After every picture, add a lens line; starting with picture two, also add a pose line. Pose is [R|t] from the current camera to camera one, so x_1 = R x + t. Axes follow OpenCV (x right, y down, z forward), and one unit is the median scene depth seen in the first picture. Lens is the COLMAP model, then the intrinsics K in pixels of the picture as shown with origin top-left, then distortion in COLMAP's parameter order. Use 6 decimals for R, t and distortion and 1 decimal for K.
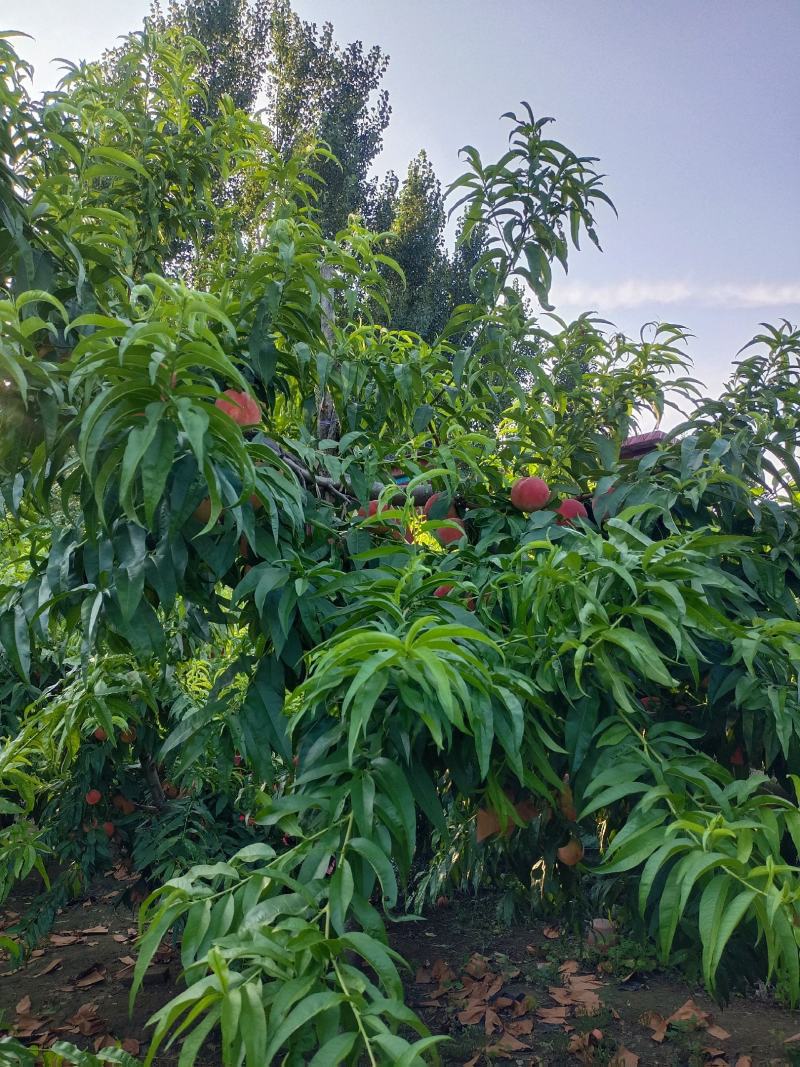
lens RADIAL K [[865.0, 0, 428.6], [0, 865.0, 510.4], [0, 0, 1]] dist [0.043360, -0.118104]
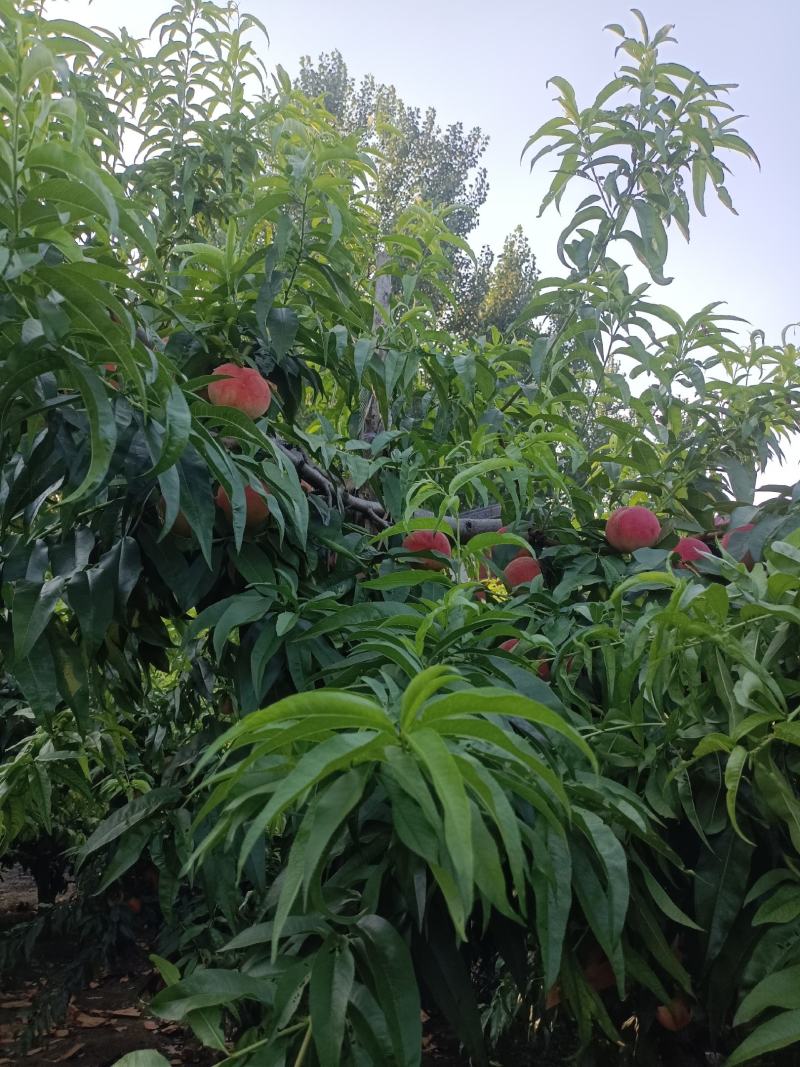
lens RADIAL K [[737.4, 0, 400.0], [0, 737.4, 533.5], [0, 0, 1]] dist [0.036191, -0.055257]
pose [[0.985202, 0.031179, -0.168540, 0.028370], [-0.046454, 0.995084, -0.087465, 0.051784], [0.164985, 0.094000, 0.981807, 0.354107]]
